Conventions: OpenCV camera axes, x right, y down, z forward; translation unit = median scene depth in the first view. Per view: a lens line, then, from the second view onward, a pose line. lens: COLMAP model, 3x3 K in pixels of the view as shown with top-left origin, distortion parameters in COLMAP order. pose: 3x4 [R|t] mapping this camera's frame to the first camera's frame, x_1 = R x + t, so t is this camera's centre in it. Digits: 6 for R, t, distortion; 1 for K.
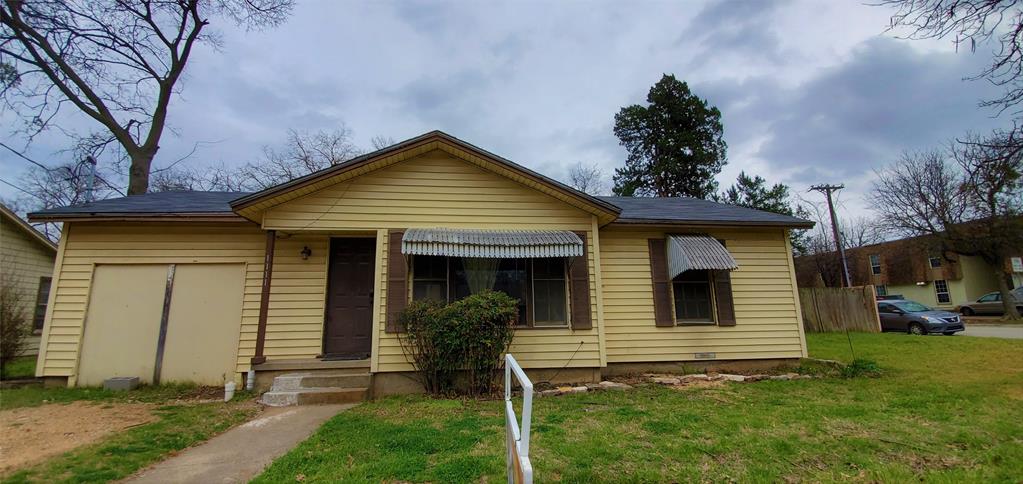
lens RADIAL K [[403.8, 0, 500.8], [0, 403.8, 235.1], [0, 0, 1]] dist [0.010042, -0.015781]
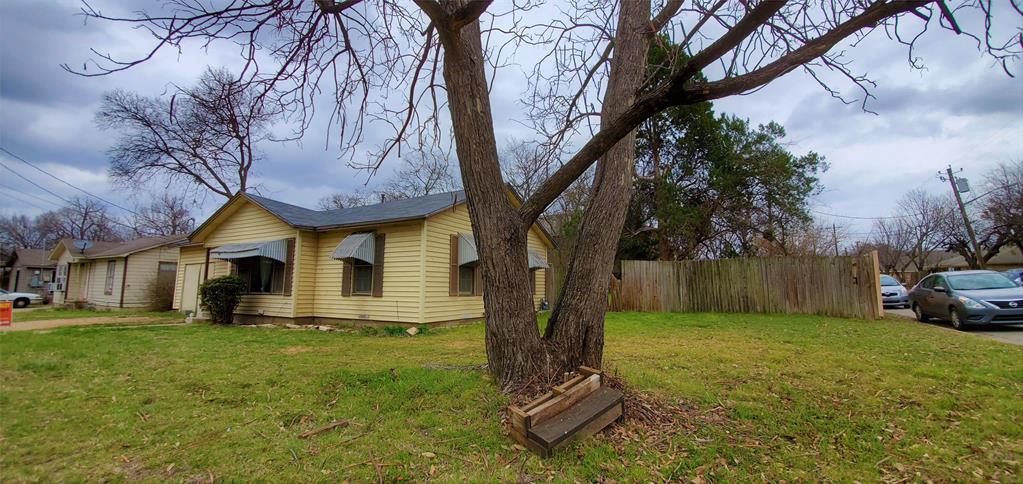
lens RADIAL K [[403.8, 0, 500.8], [0, 403.8, 235.1], [0, 0, 1]] dist [0.010042, -0.015781]
pose [[0.801641, -0.058529, -0.594934, 1.731073], [0.107149, 0.993147, 0.046673, -0.005951], [0.588126, -0.101161, 0.802418, 0.153481]]
